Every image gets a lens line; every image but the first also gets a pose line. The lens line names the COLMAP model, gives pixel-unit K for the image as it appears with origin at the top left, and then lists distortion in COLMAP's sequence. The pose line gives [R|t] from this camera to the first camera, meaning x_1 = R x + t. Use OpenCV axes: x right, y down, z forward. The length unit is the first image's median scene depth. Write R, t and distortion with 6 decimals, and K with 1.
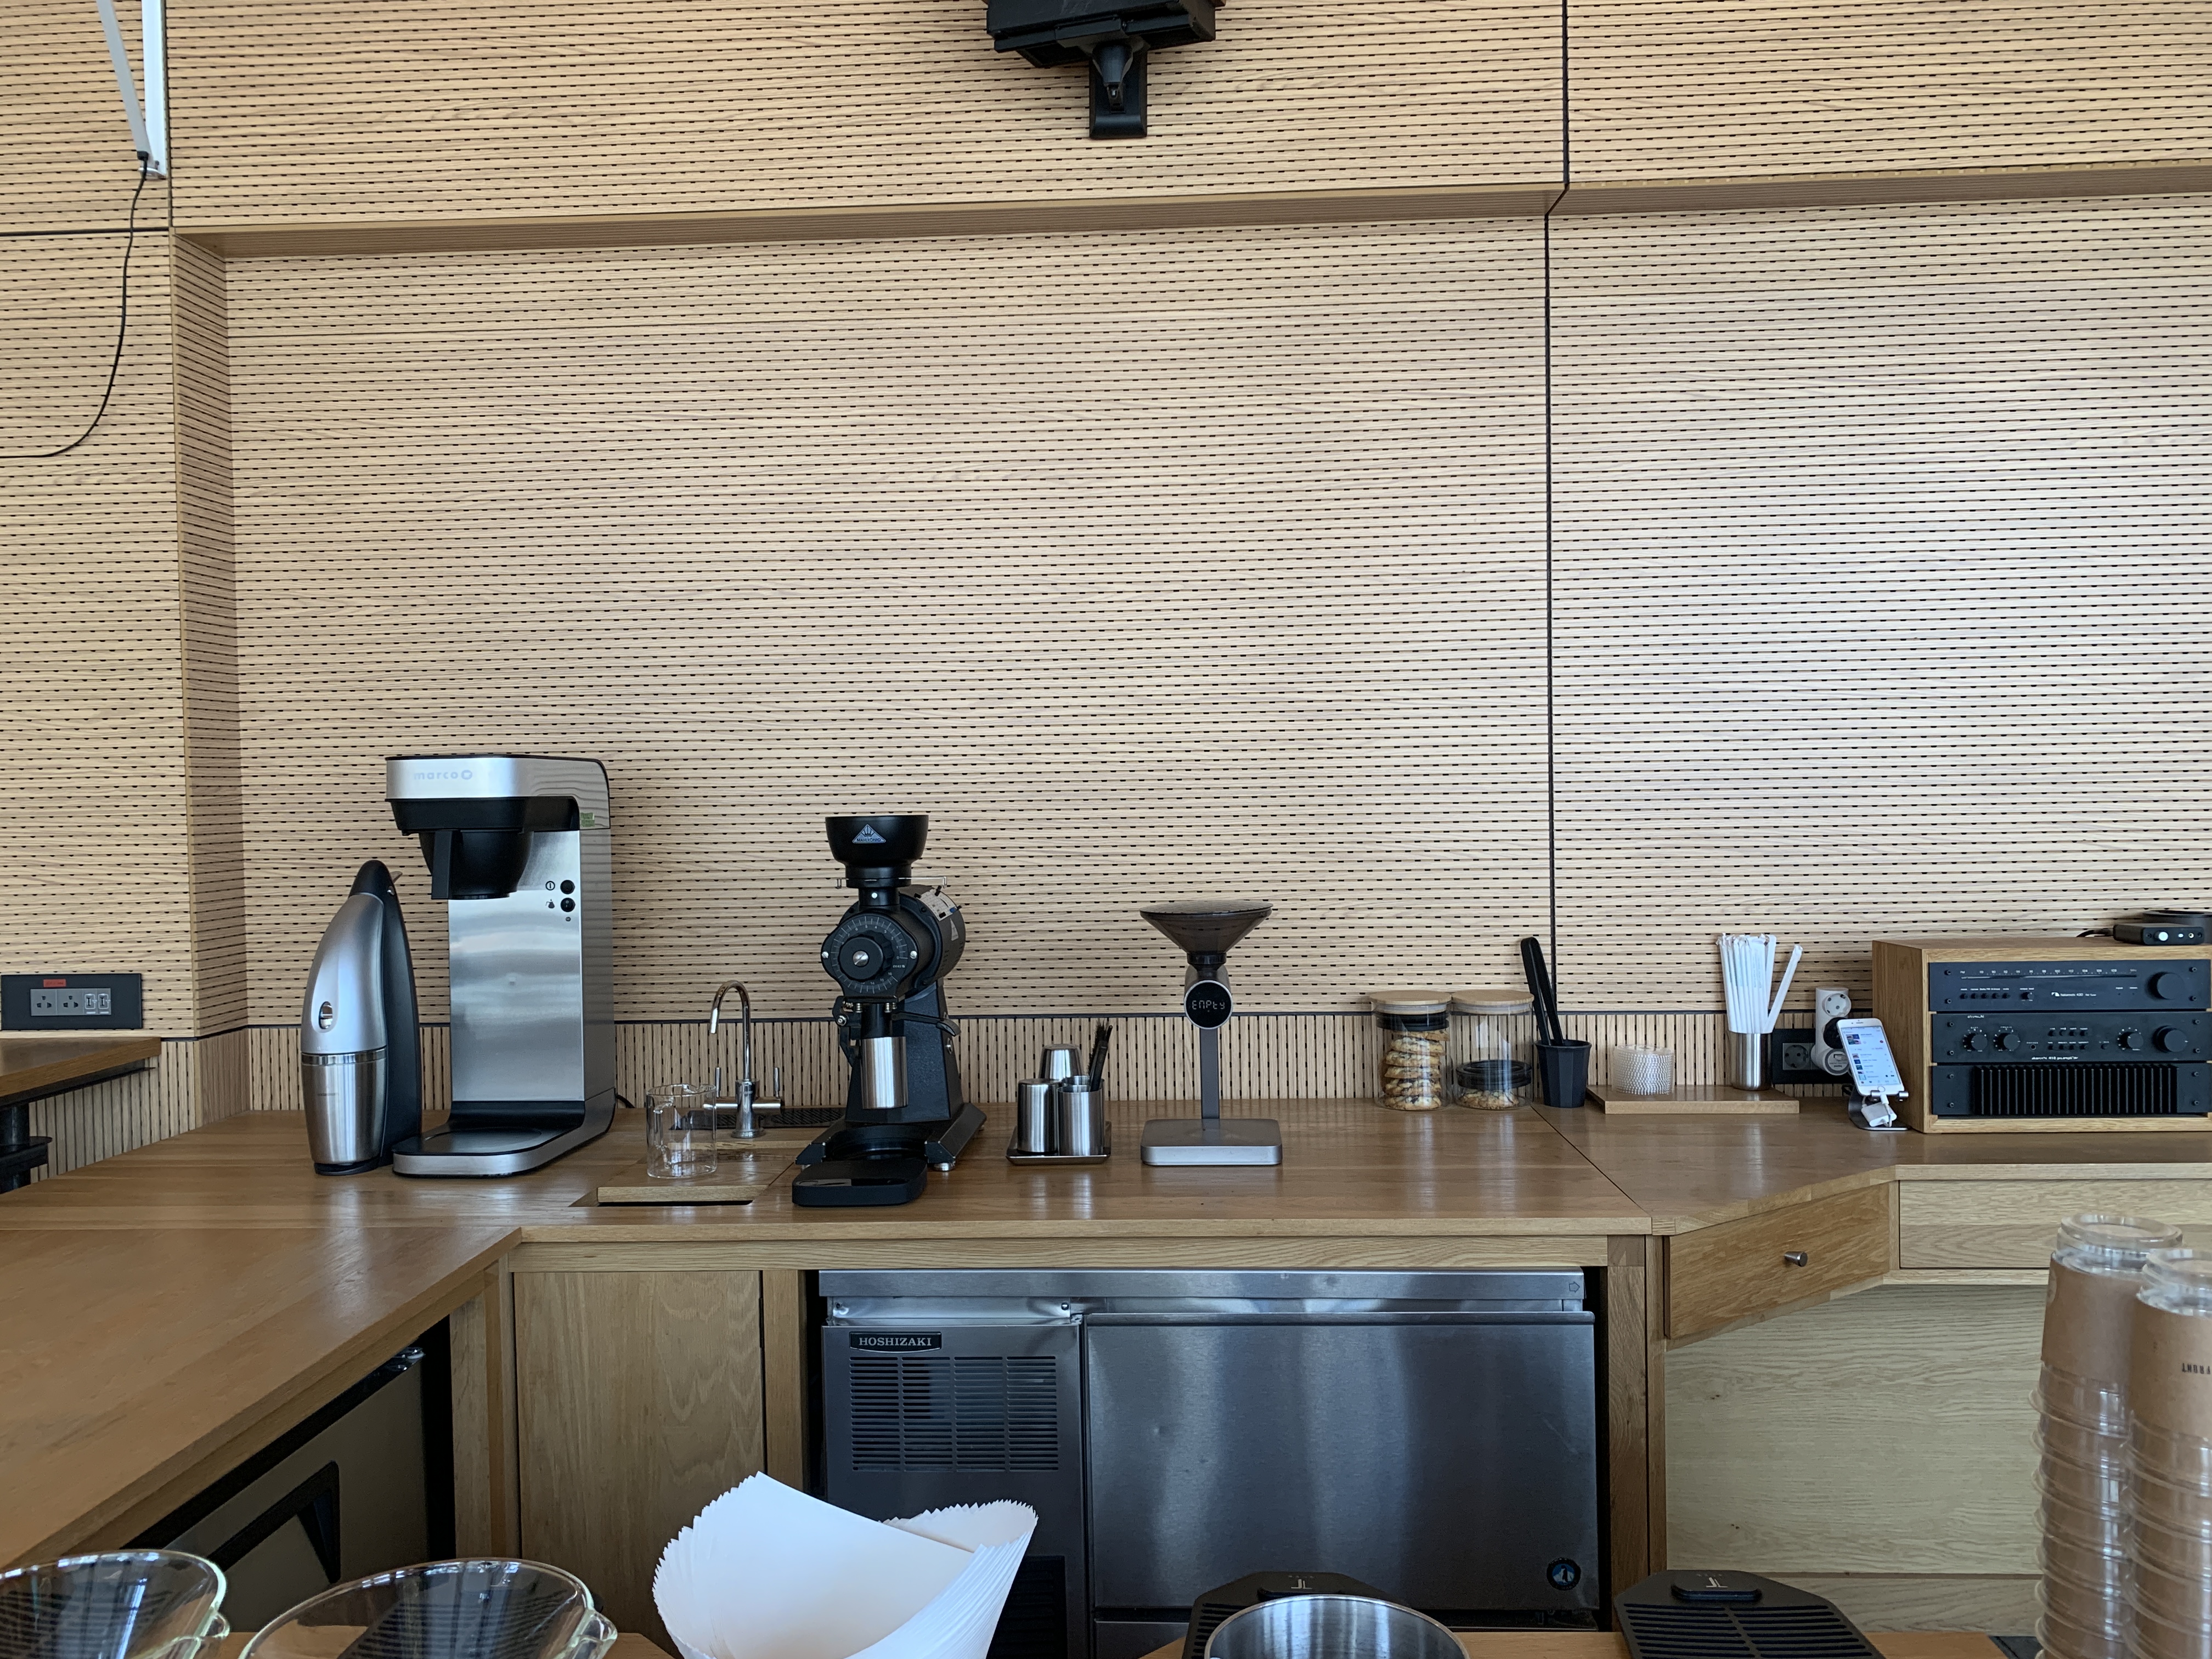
lens RADIAL K [[1682.7, 0, 1108.4], [0, 1682.7, 828.5], [0, 0, 1]] dist [0.008935, -0.018150]
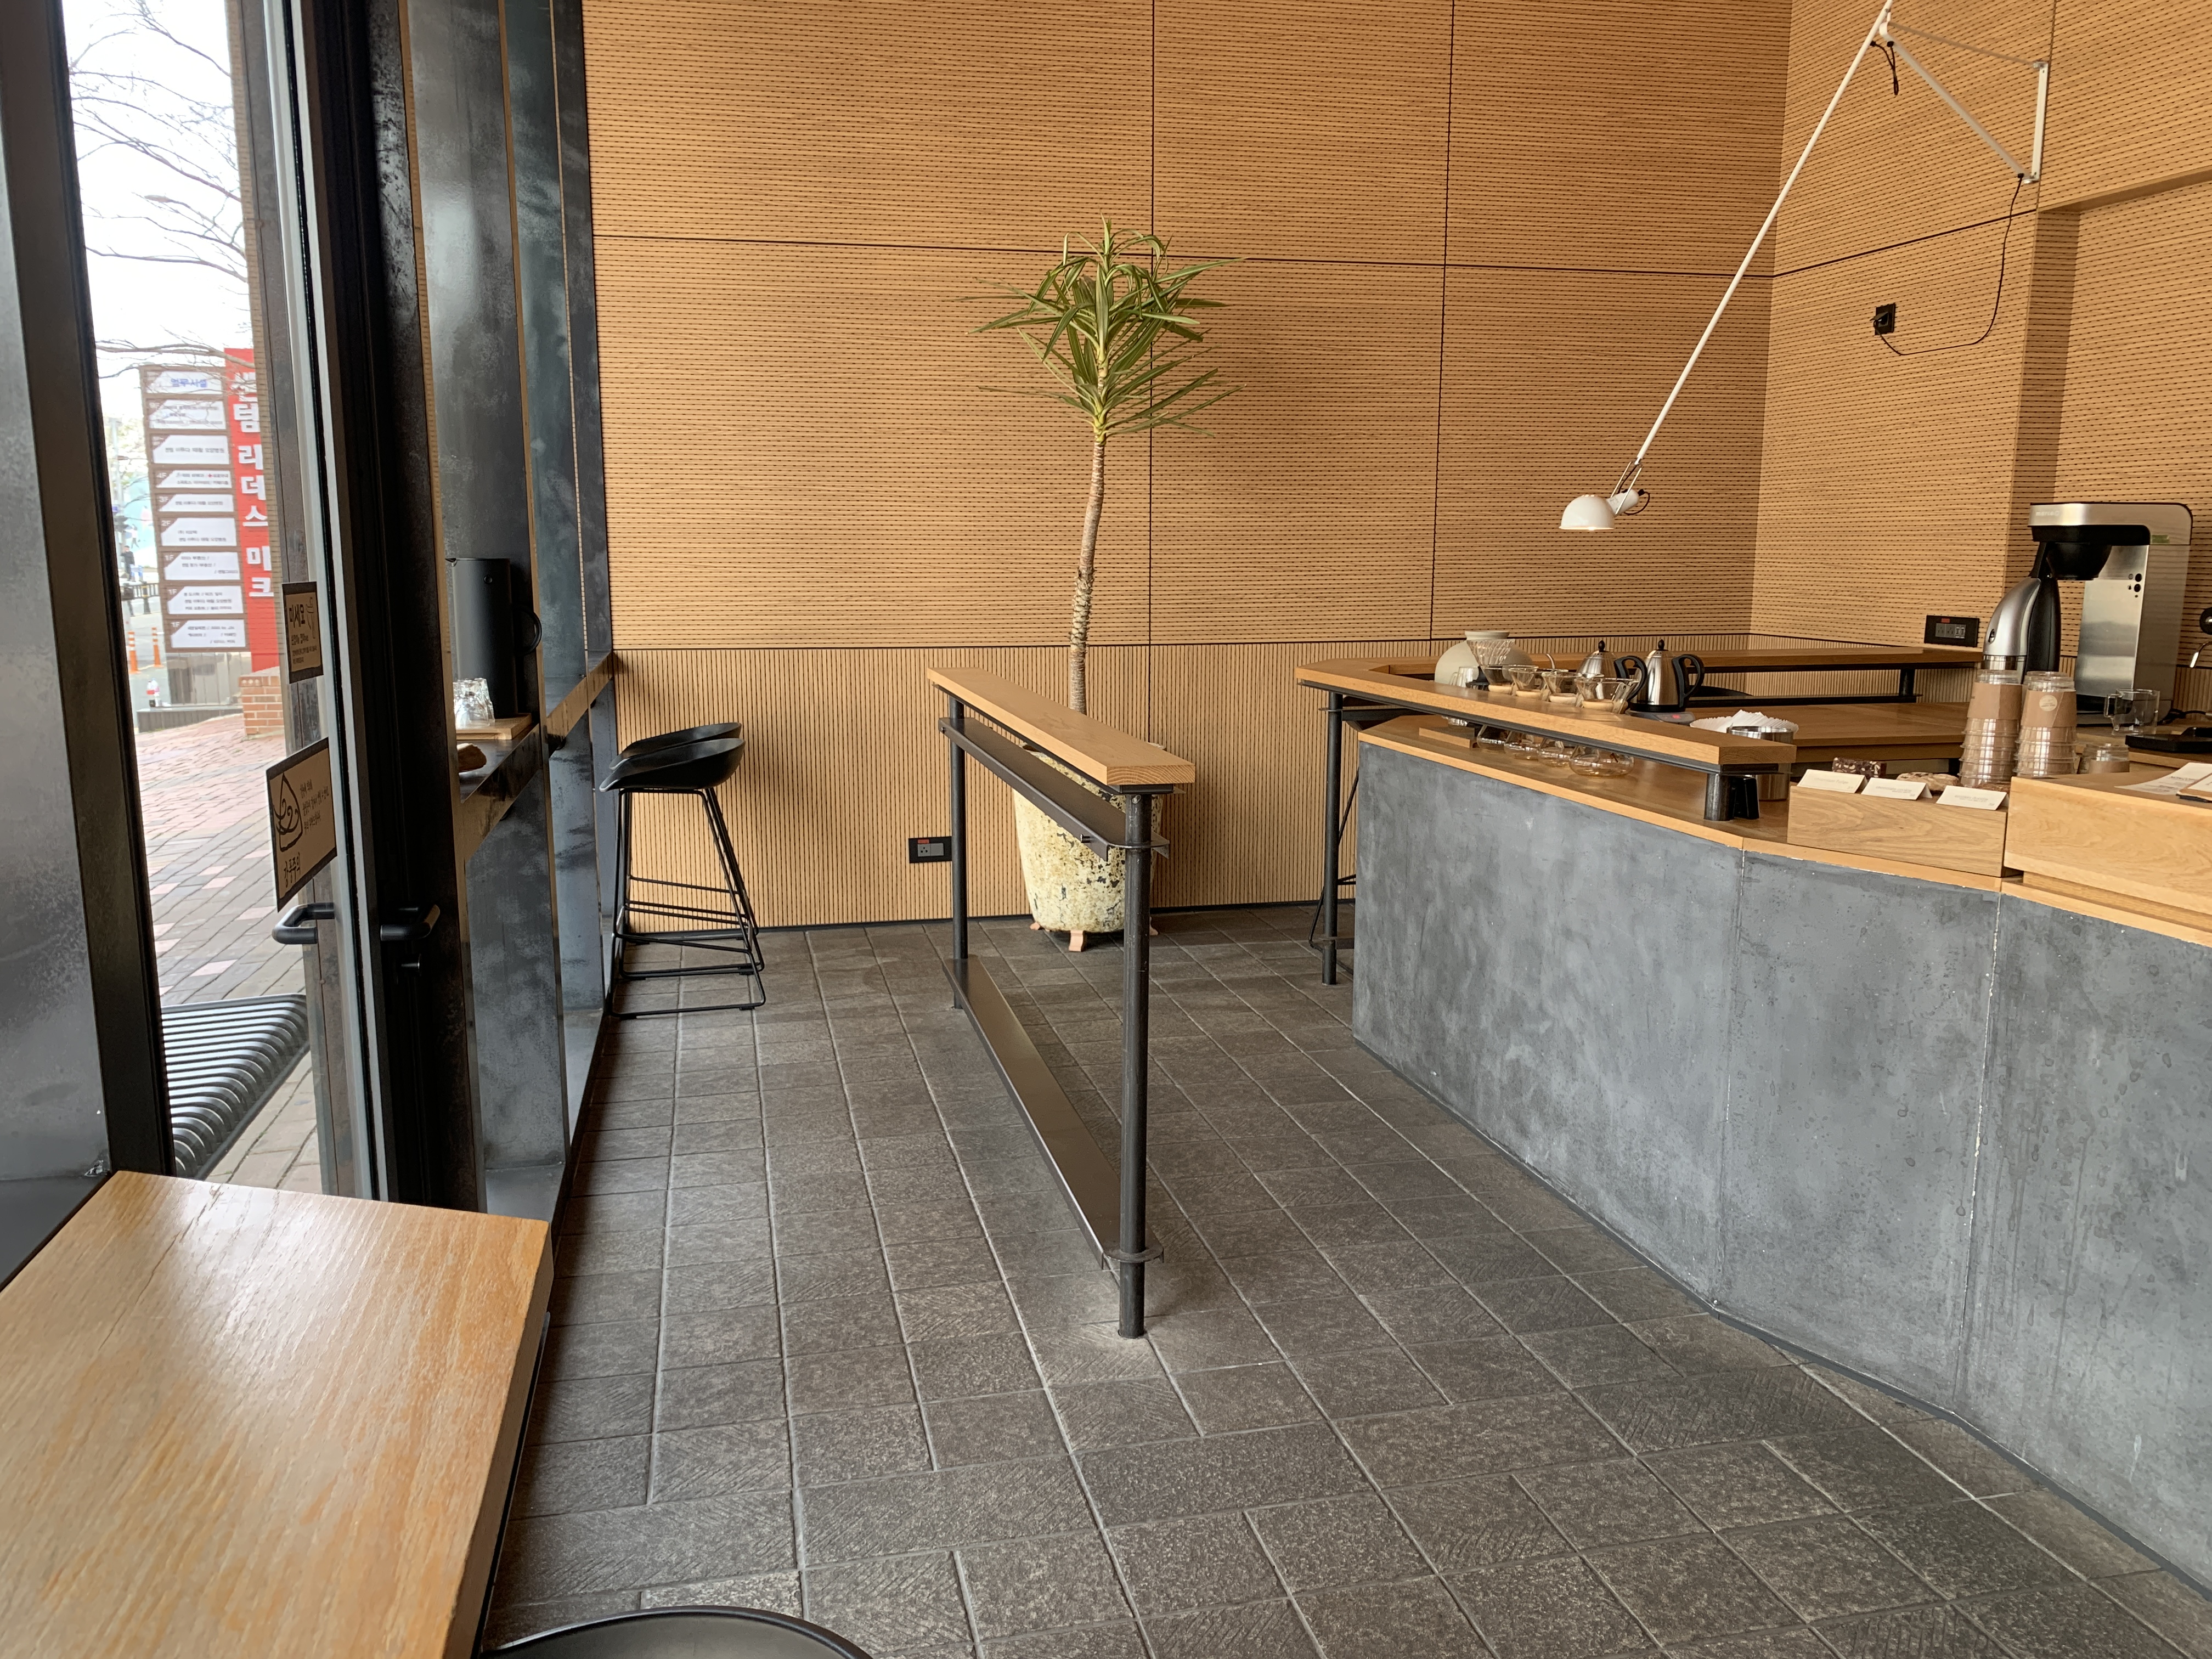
lens RADIAL K [[1682.7, 0, 1121.1], [0, 1682.7, 831.4], [0, 0, 1]] dist [0.008935, -0.018150]
pose [[0.271233, 0.177923, -0.945926, 1.031348], [-0.030003, 0.983852, 0.176454, 0.015918], [0.962046, -0.019480, 0.272192, -0.473943]]
